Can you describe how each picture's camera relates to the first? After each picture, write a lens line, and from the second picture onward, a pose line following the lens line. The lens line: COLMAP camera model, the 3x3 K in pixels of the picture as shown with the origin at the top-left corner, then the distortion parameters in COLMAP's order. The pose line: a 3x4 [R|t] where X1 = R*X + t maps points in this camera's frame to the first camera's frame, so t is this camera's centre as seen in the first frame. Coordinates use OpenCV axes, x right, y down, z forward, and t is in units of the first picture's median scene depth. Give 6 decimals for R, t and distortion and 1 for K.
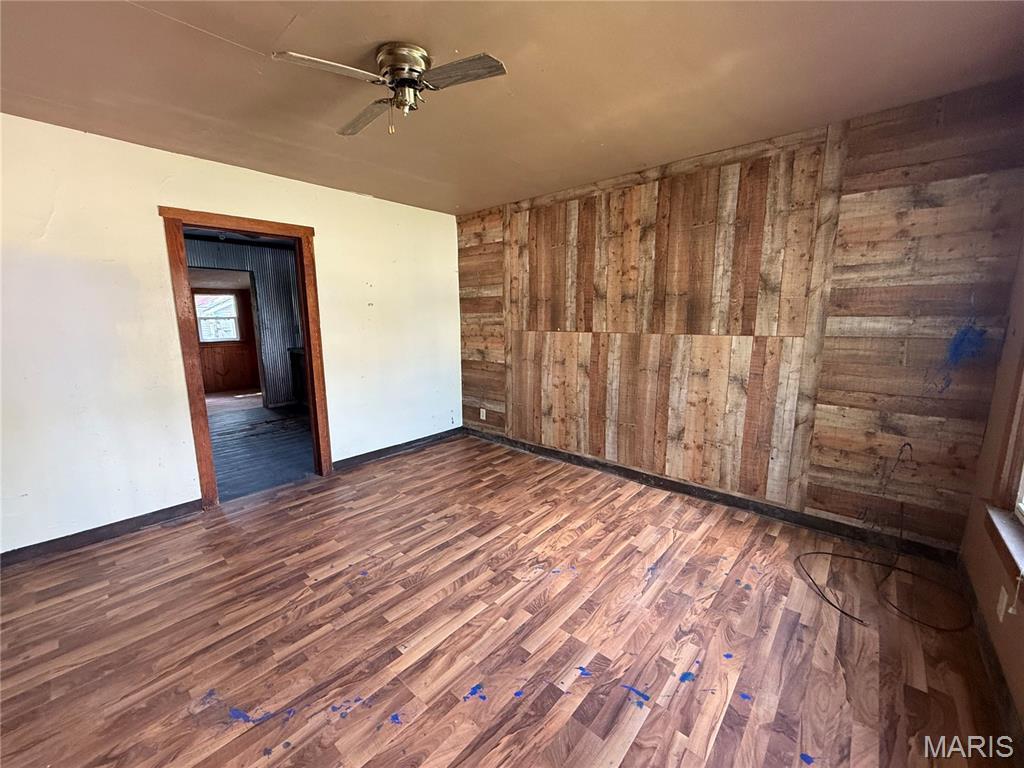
lens RADIAL K [[409.9, 0, 510.1], [0, 409.9, 381.2], [0, 0, 1]] dist [-0.002791, 0.001048]
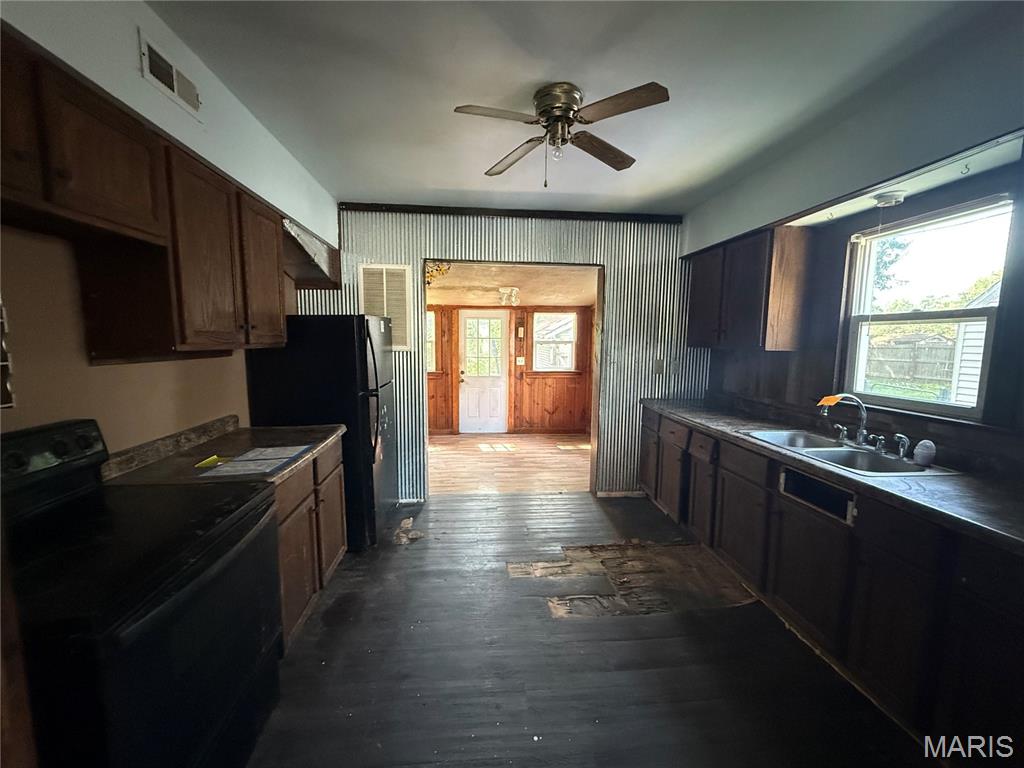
lens RADIAL K [[409.9, 0, 508.2], [0, 409.9, 381.4], [0, 0, 1]] dist [-0.002791, 0.001048]
pose [[0.726999, 0.088934, -0.680855, -0.238065], [-0.133718, 0.990930, -0.013344, -0.058104], [0.673492, 0.100744, 0.732297, 0.374775]]
